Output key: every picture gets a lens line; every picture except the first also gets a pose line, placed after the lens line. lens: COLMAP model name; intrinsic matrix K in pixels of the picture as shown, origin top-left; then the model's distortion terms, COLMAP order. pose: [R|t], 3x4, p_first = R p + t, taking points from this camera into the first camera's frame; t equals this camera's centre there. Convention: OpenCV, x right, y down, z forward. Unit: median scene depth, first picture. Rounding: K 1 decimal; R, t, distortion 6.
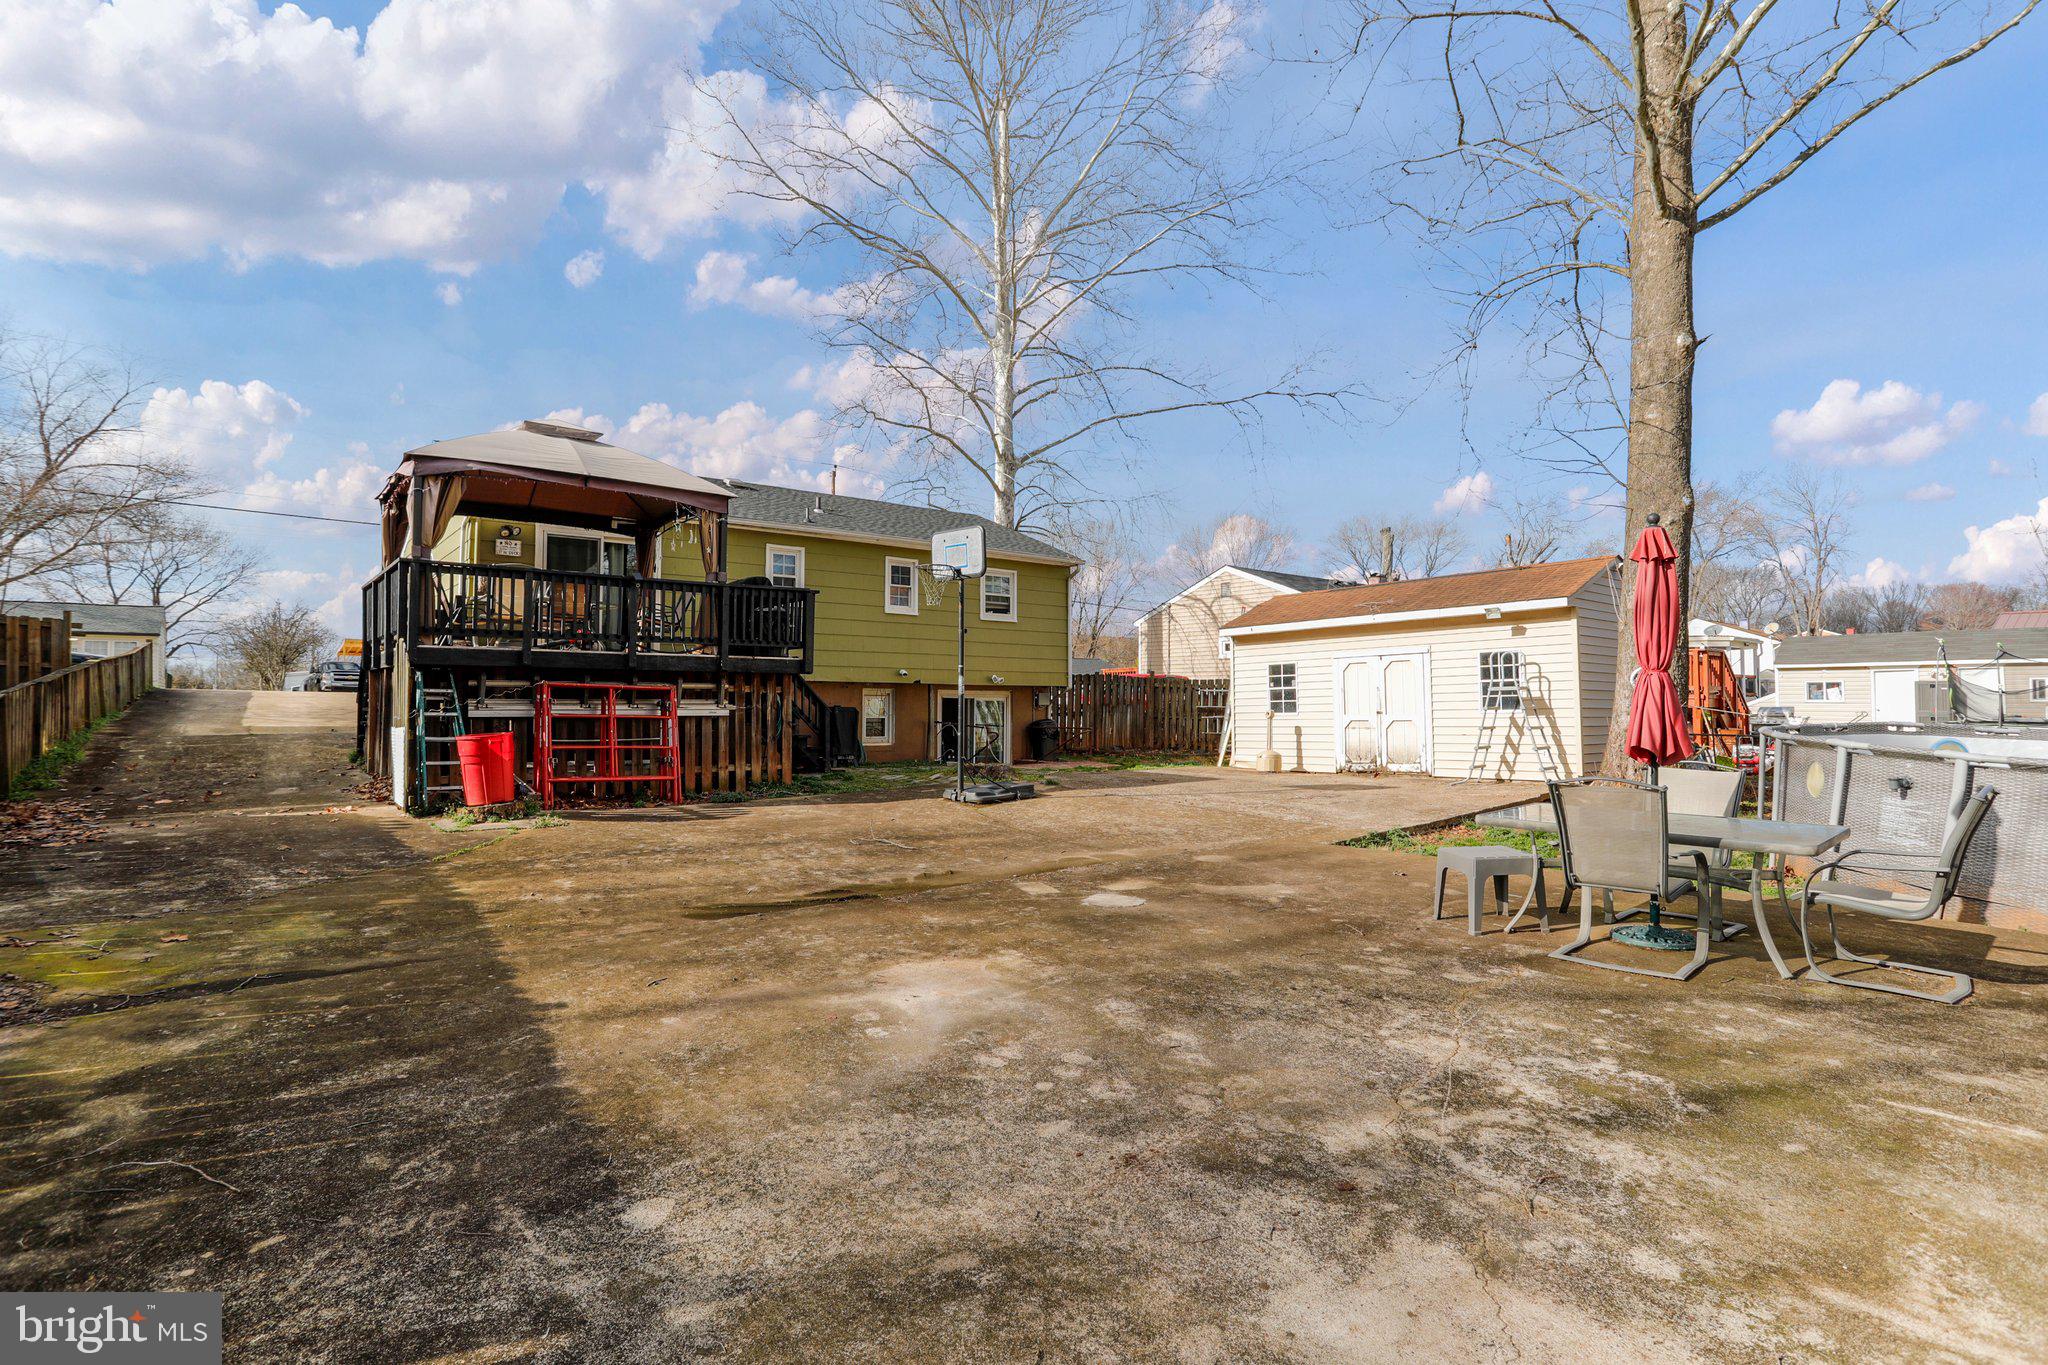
lens RADIAL K [[1022.2, 0, 1022.1], [0, 1022.2, 675.4], [0, 0, 1]] dist [-0.031017, 0.003741]
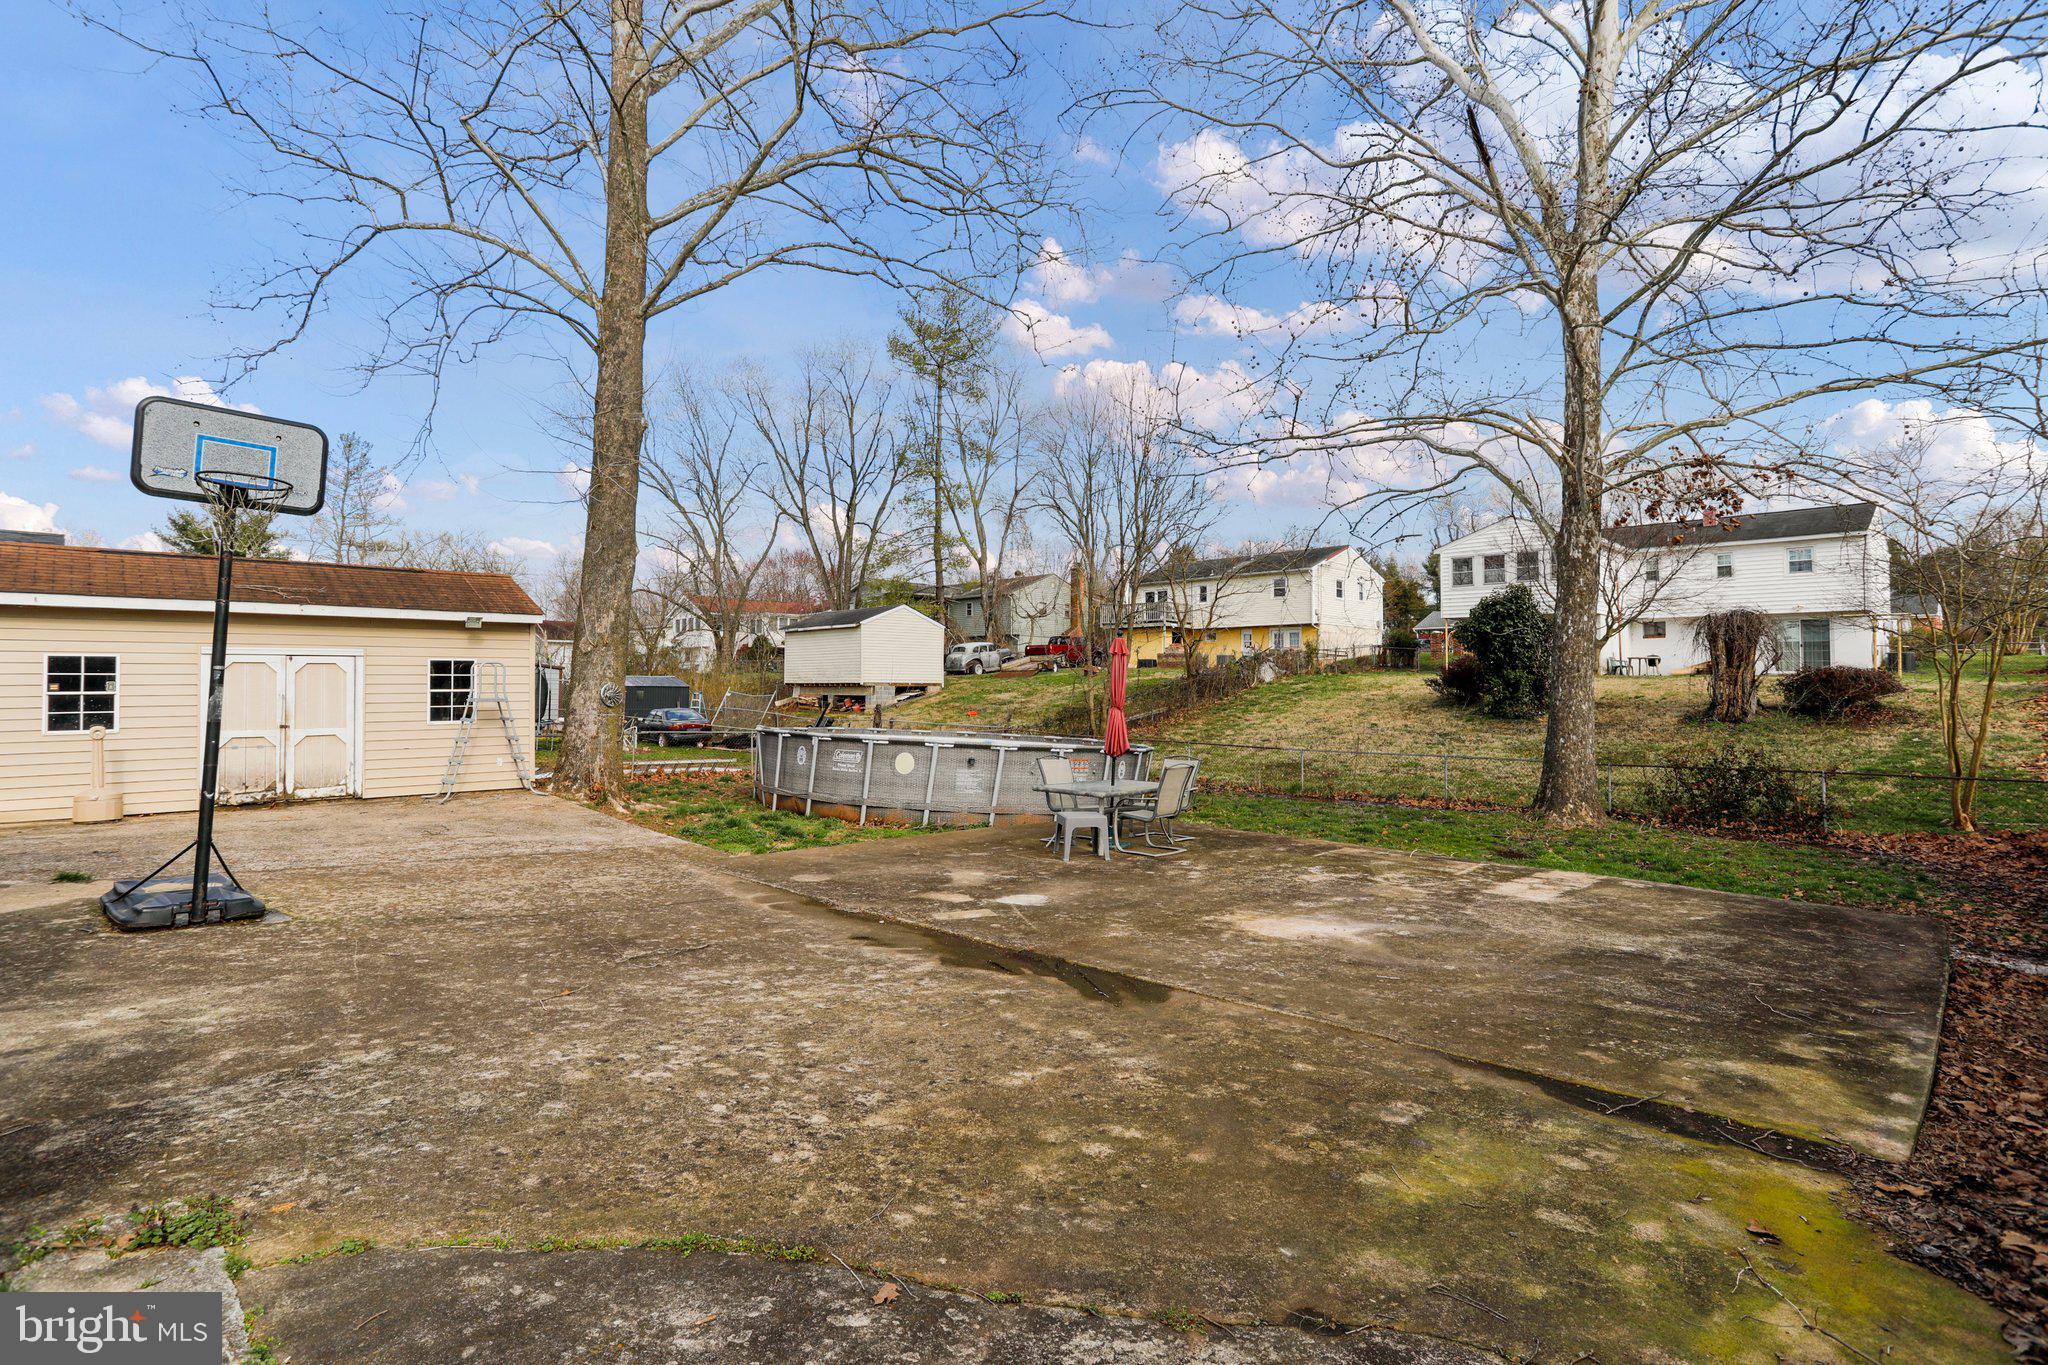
lens RADIAL K [[1022.2, 0, 1032.4], [0, 1022.2, 672.3], [0, 0, 1]] dist [-0.031017, 0.003741]
pose [[-0.118920, 0.015125, 0.992789, -0.506218], [-0.038857, 0.999047, -0.019875, -0.012960], [-0.992143, -0.040940, -0.118219, 0.520542]]
